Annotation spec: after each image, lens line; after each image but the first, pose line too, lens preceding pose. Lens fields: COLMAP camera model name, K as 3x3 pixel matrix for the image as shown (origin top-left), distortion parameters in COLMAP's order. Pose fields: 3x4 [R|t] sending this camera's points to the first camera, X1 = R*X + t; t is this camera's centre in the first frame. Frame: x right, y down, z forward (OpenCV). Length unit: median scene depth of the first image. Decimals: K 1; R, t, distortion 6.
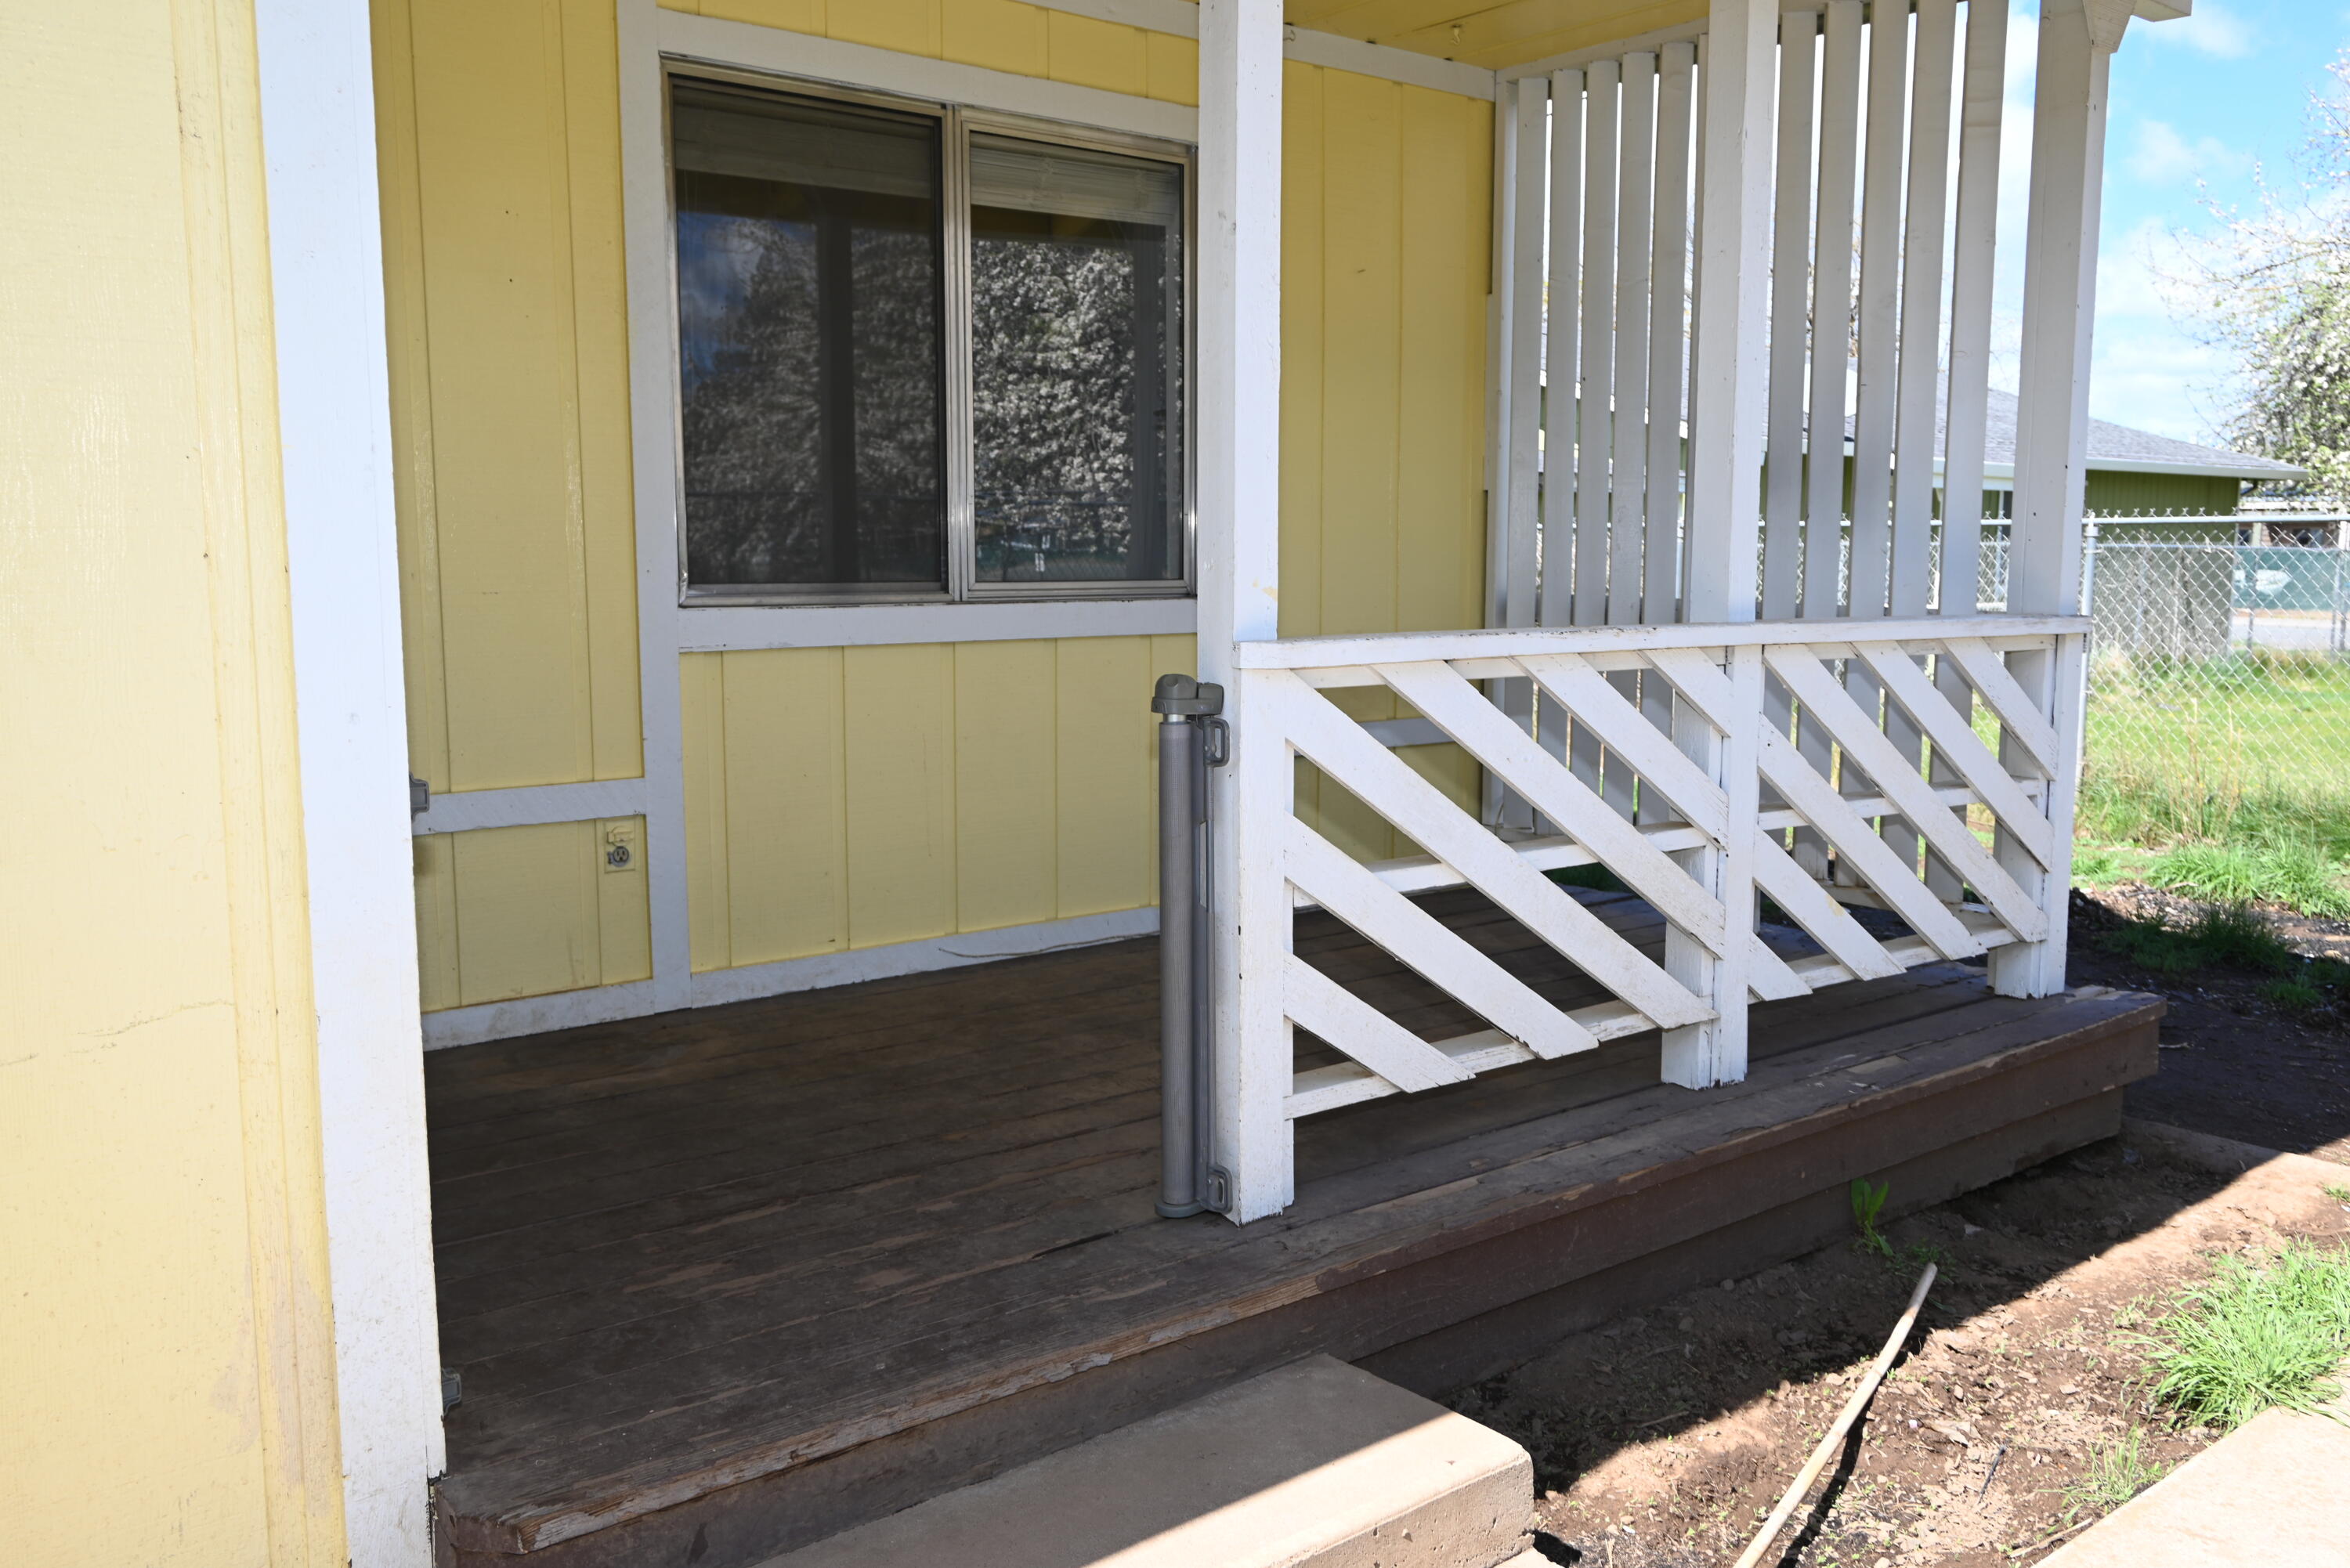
lens RADIAL K [[1887.3, 0, 1175.0], [0, 1887.3, 784.0], [0, 0, 1]] dist [0.007763, 0.006812]
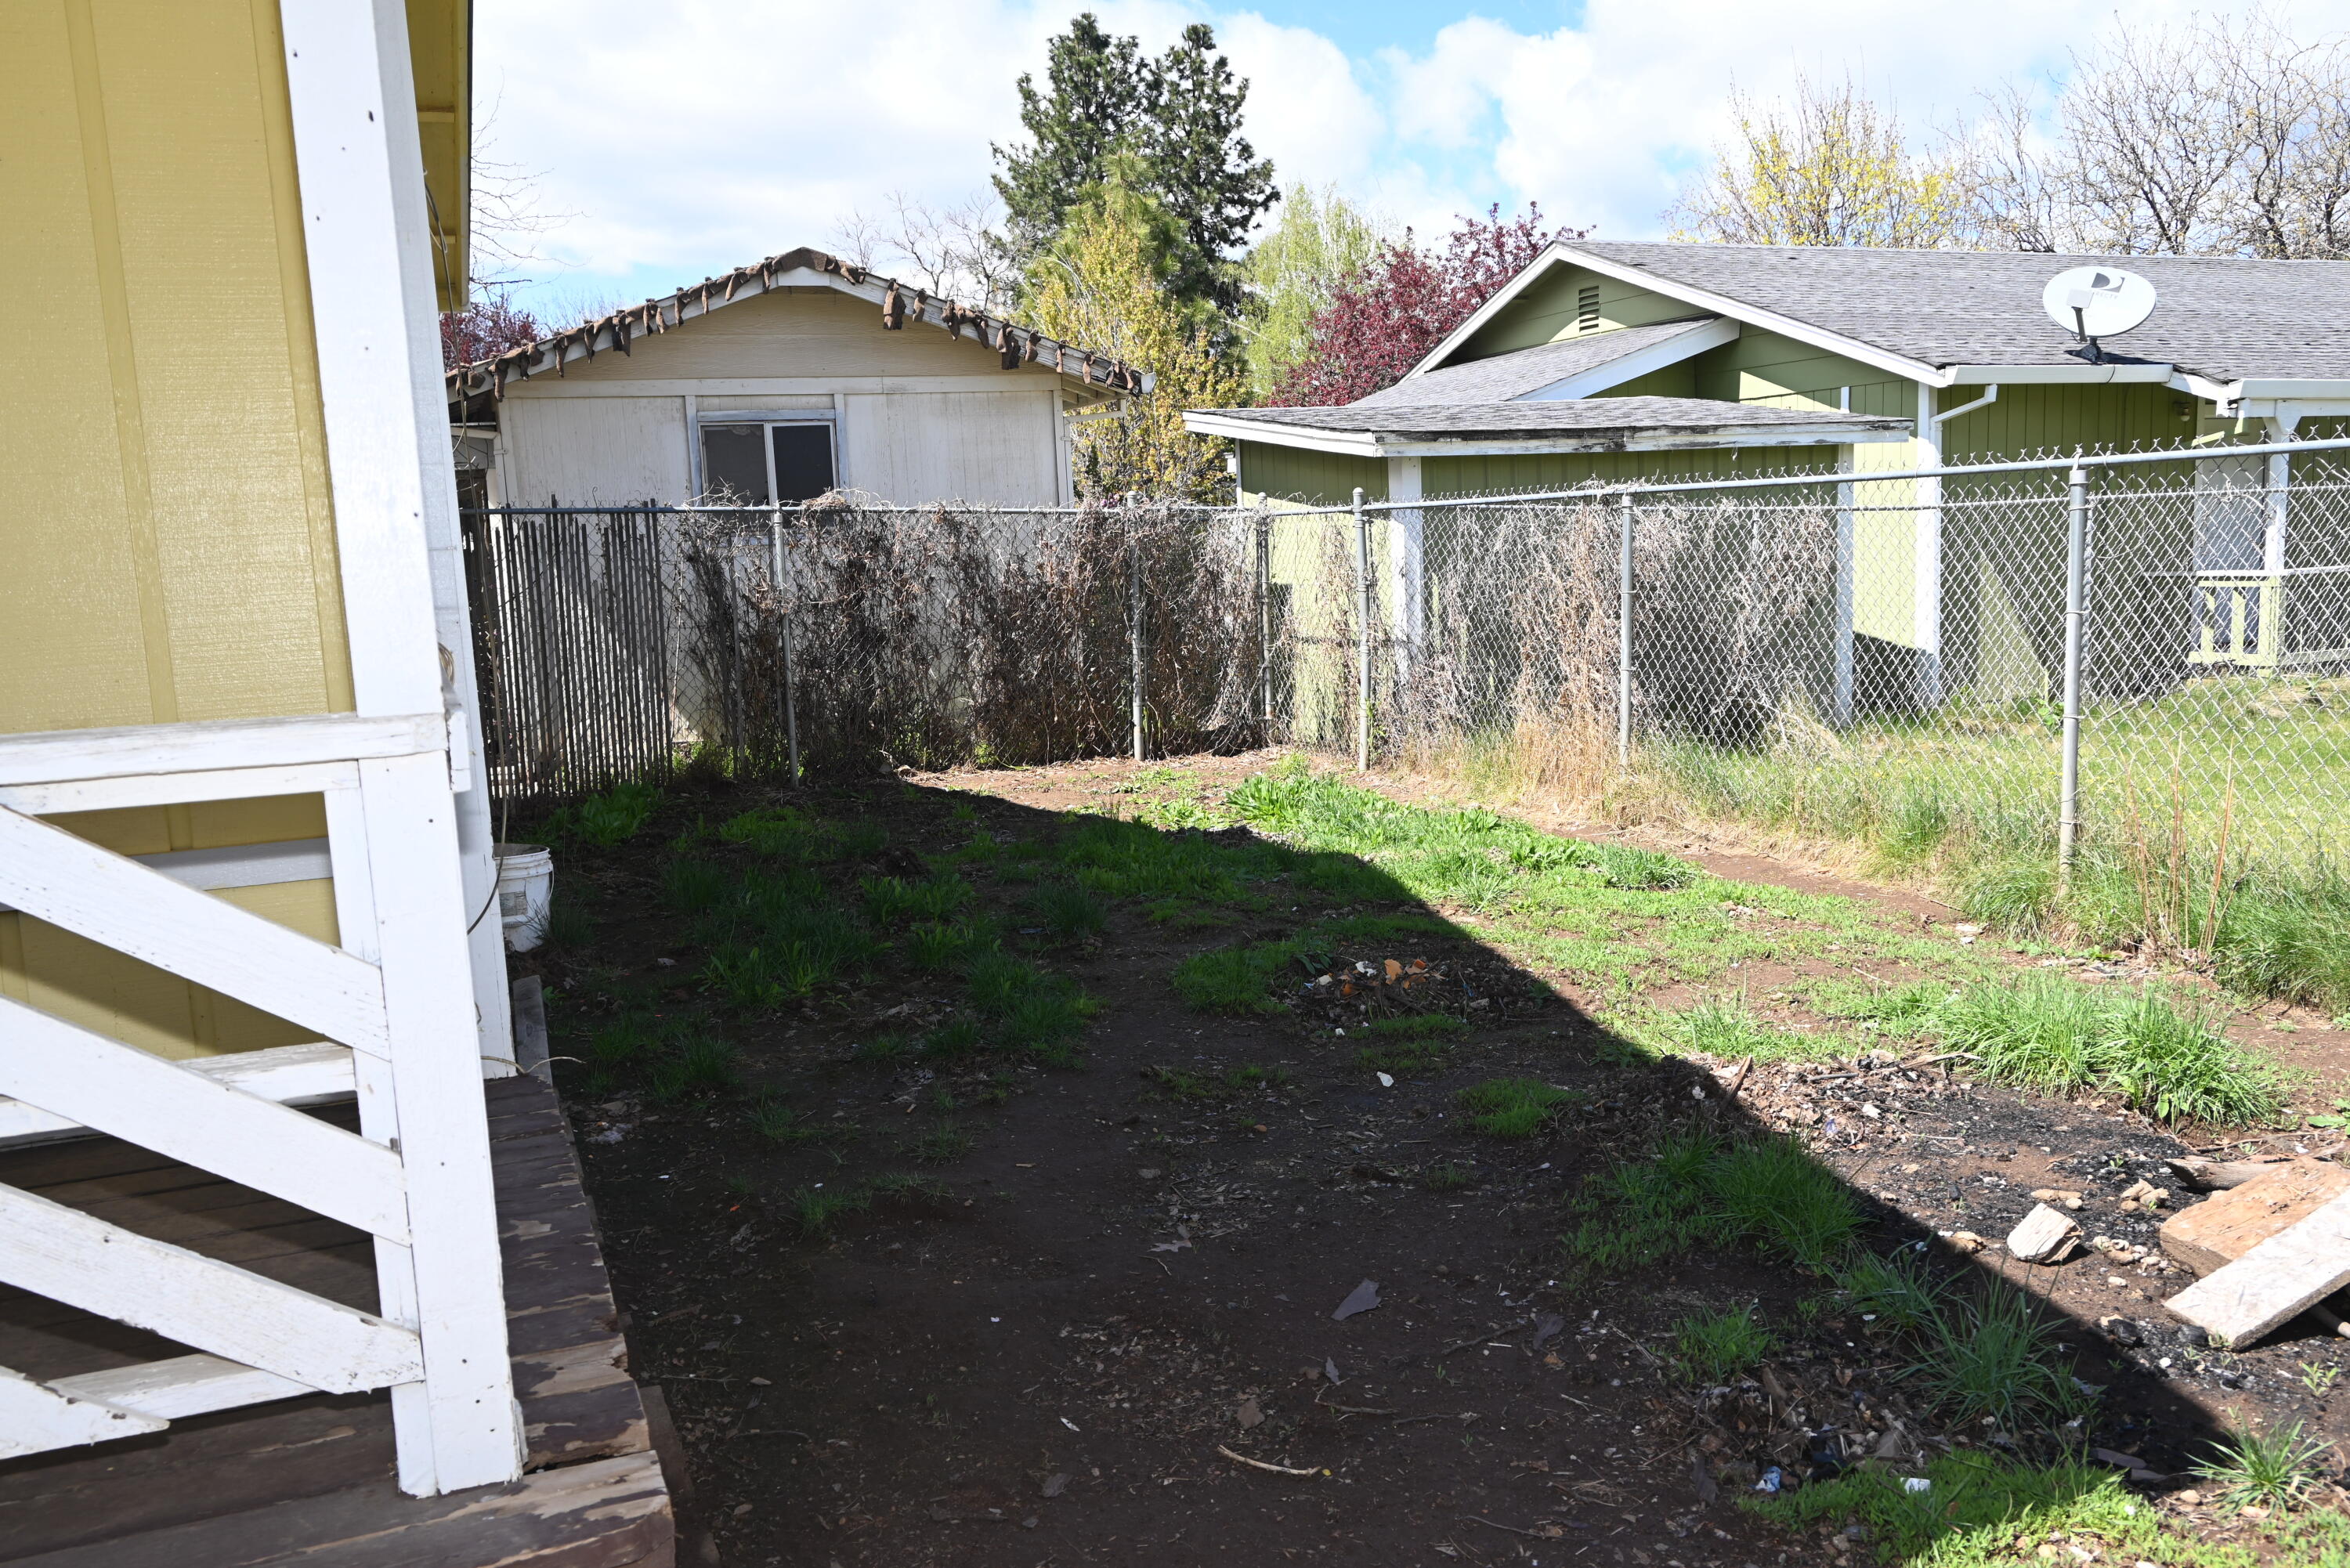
lens RADIAL K [[1887.3, 0, 1175.0], [0, 1887.3, 784.0], [0, 0, 1]] dist [0.007763, 0.006812]
pose [[0.959964, -0.000921, -0.280121, 0.660225], [0.005615, 0.999857, 0.015953, -0.068376], [0.280066, -0.016887, 0.959832, 0.487535]]
